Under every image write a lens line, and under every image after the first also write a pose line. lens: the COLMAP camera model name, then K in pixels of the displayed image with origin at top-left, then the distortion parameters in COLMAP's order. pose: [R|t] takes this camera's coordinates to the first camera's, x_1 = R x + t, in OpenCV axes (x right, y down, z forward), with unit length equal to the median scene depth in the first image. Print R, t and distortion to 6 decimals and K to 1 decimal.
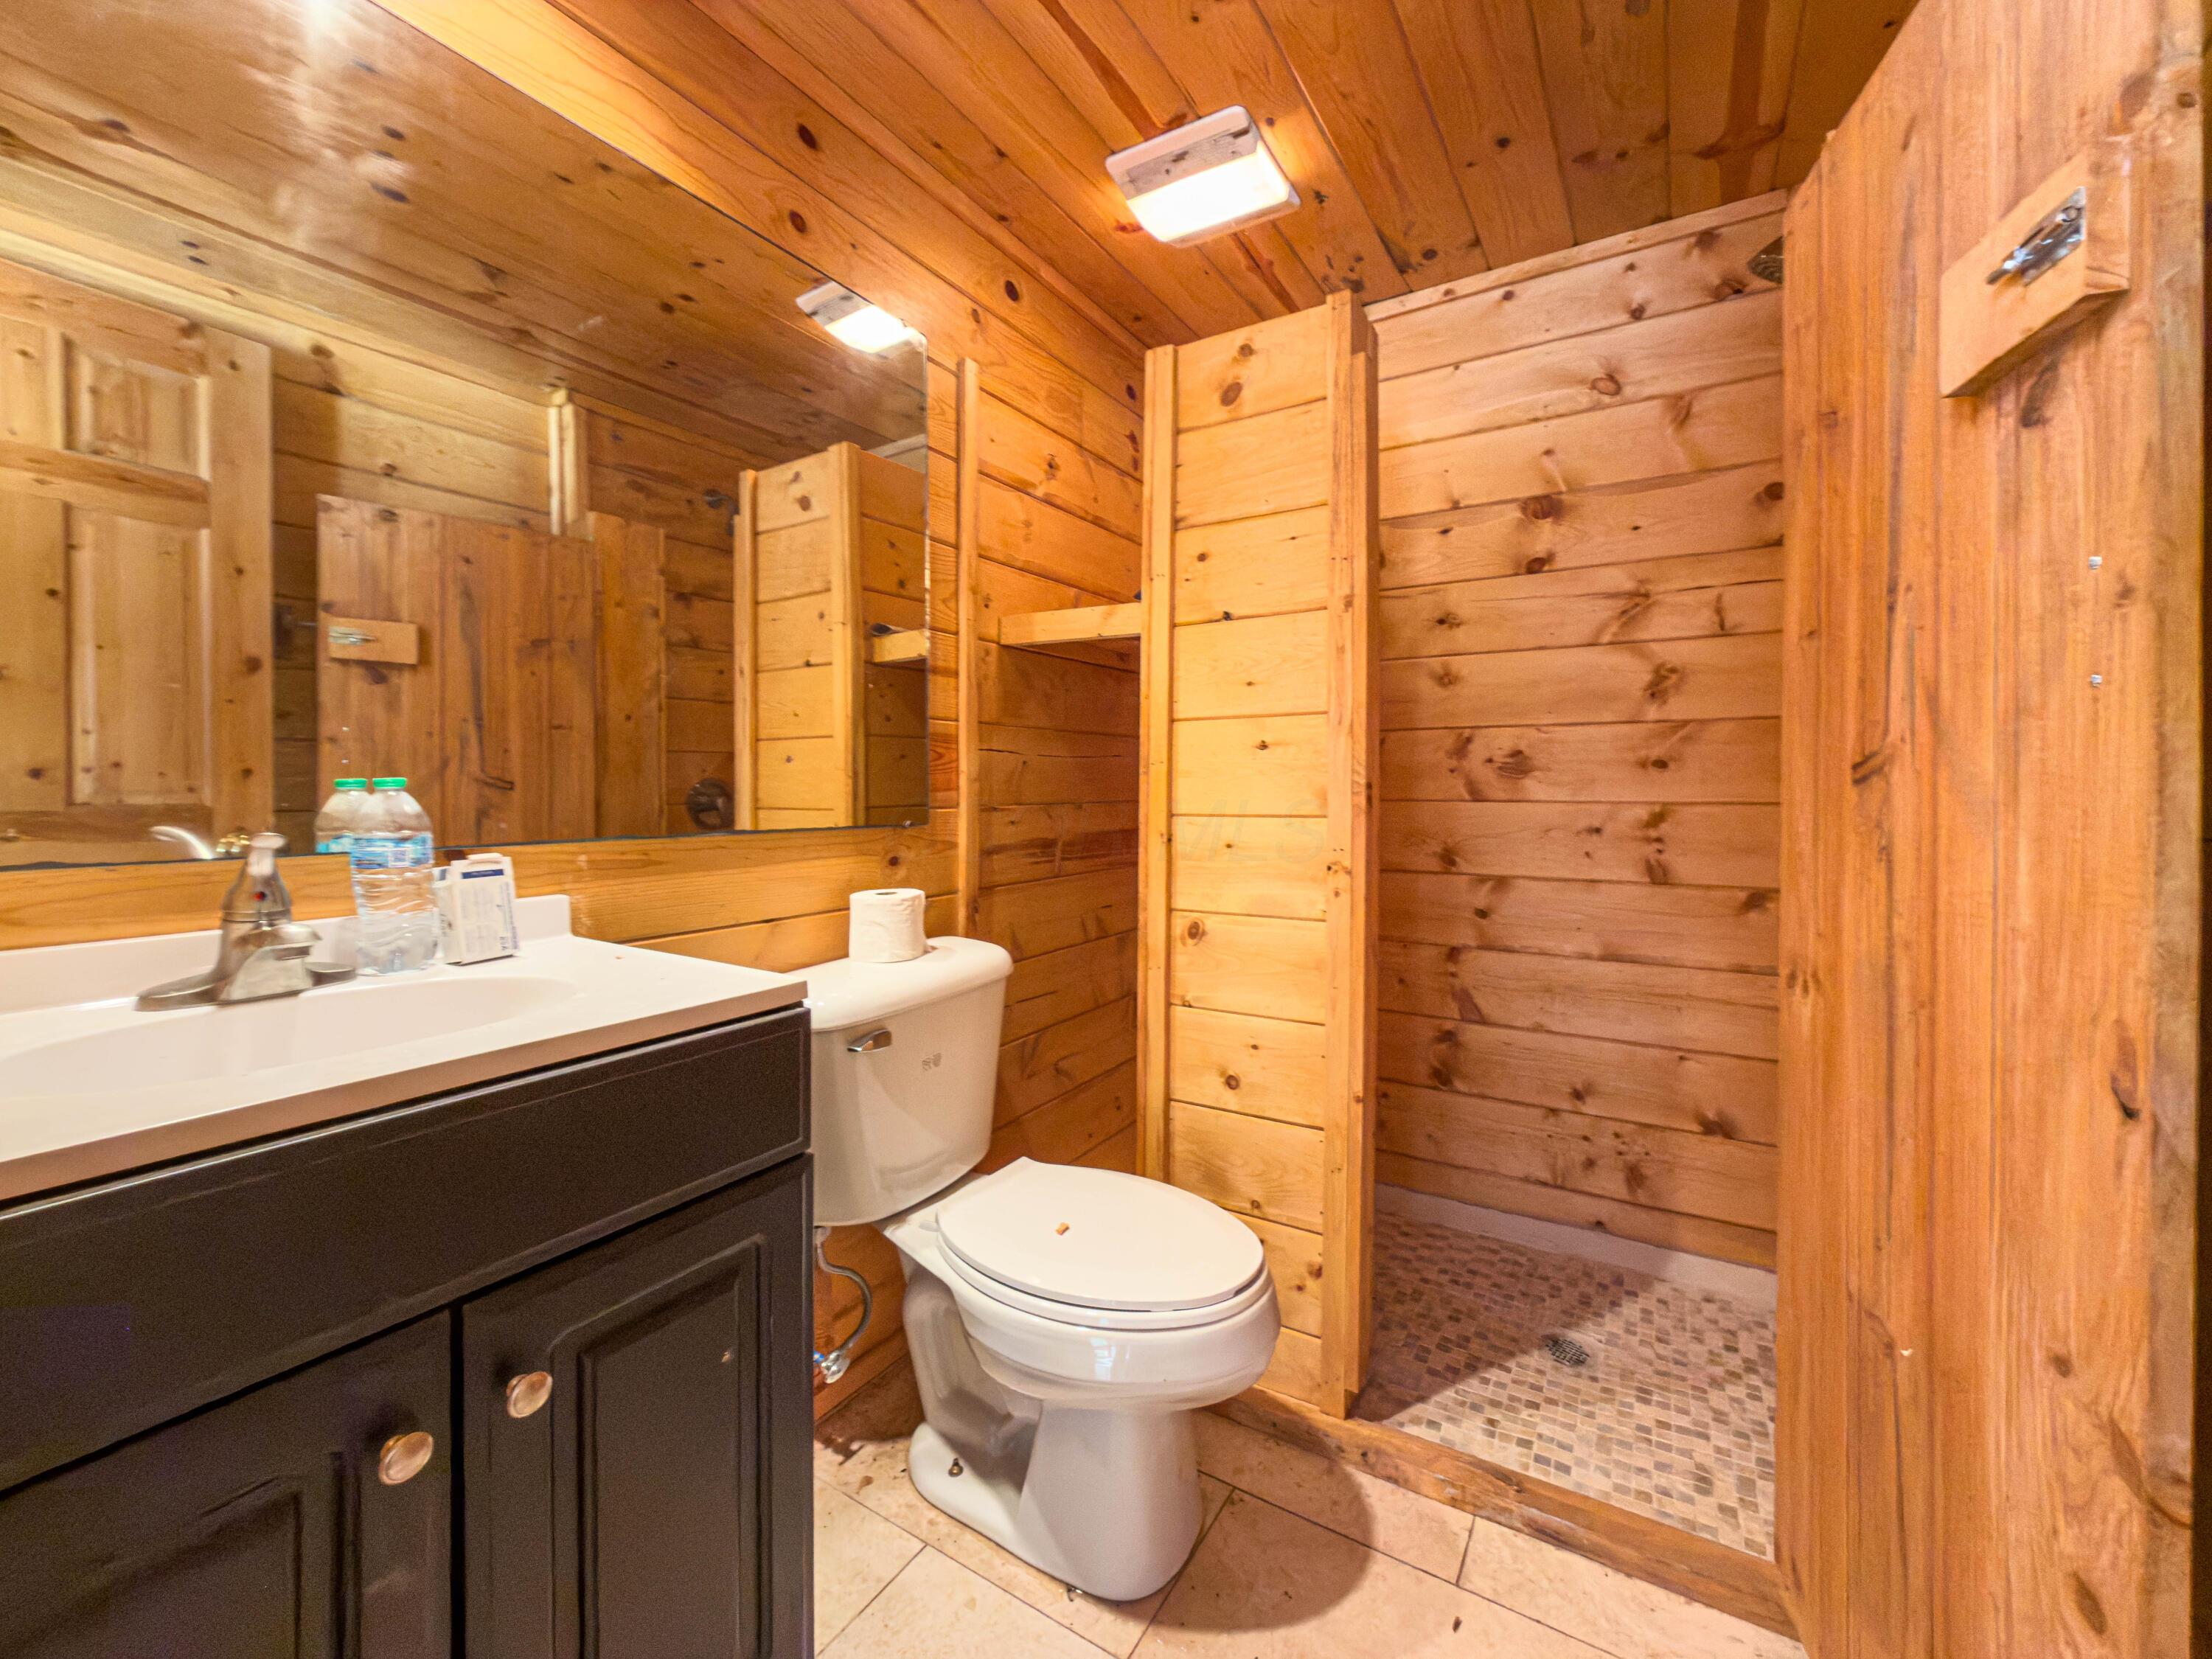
lens RADIAL K [[690.5, 0, 1101.1], [0, 690.5, 790.7], [0, 0, 1]] dist [-0.000176, -0.000018]
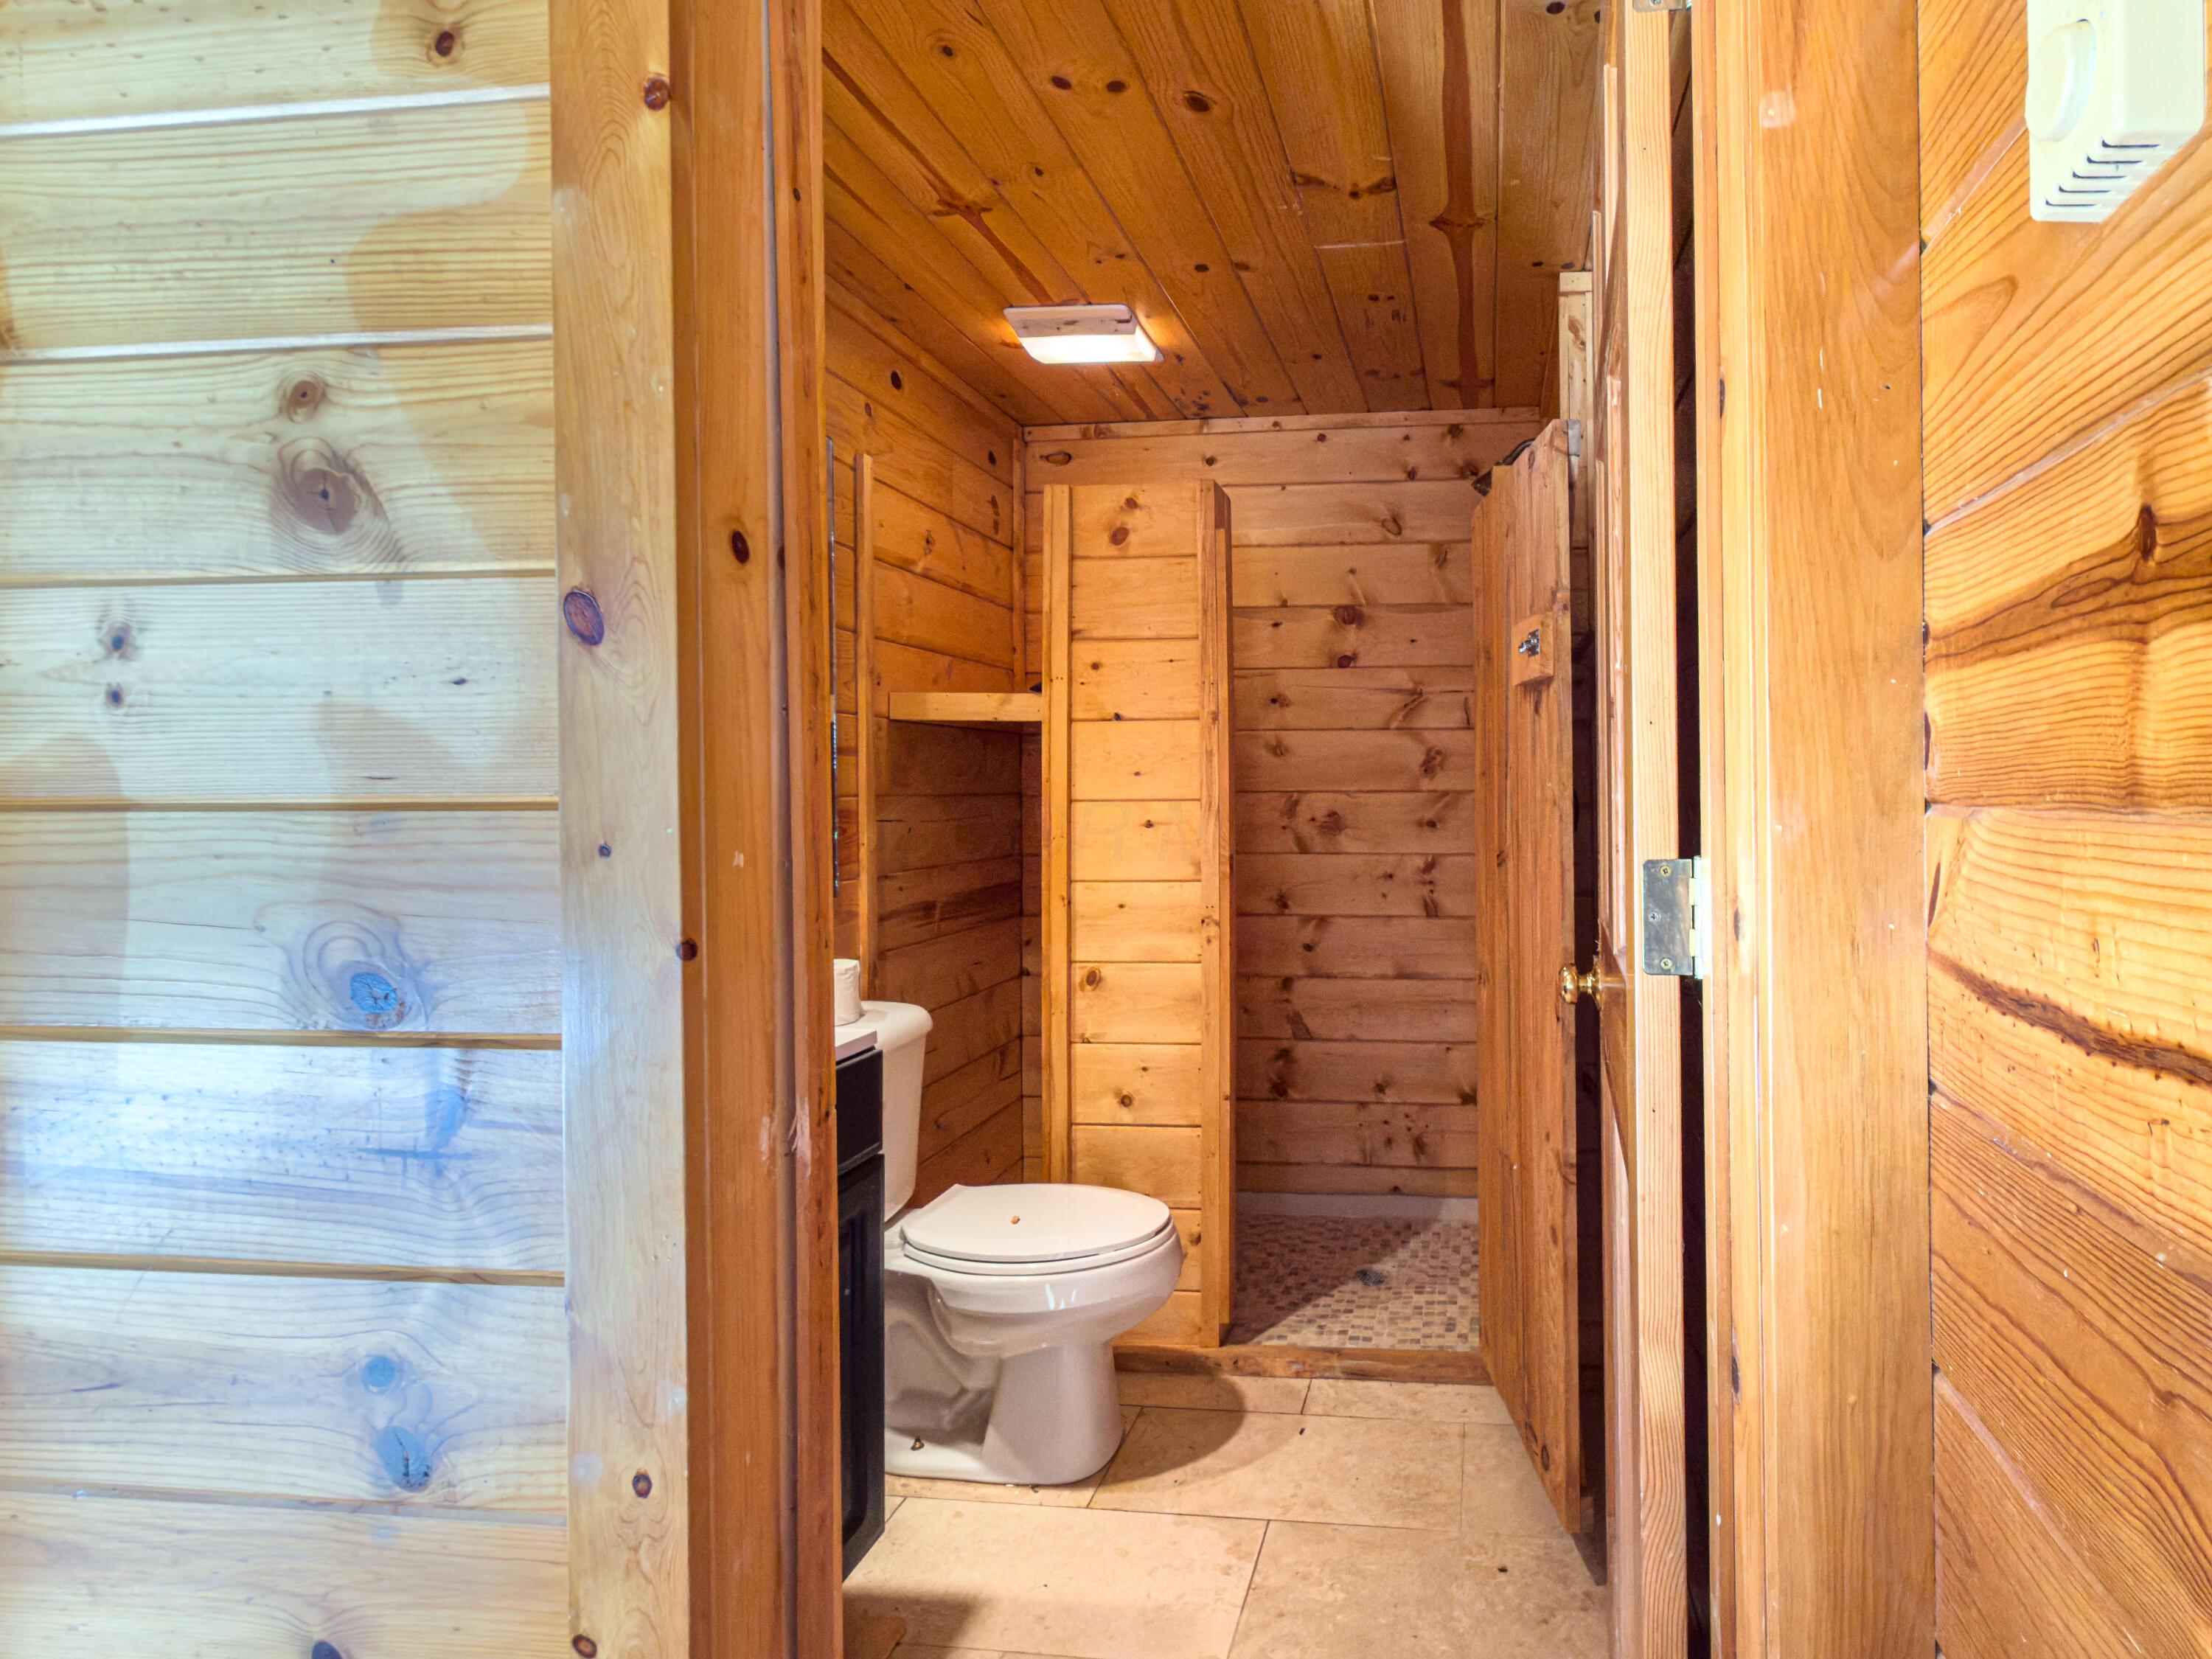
lens RADIAL K [[891.5, 0, 1099.7], [0, 891.5, 829.2], [0, 0, 1]] dist [-0.000915, -0.000163]
pose [[0.960538, -0.026409, 0.276891, -0.260246], [0.019571, 0.999432, 0.027433, -0.091260], [-0.277459, -0.020931, 0.960510, -0.451311]]
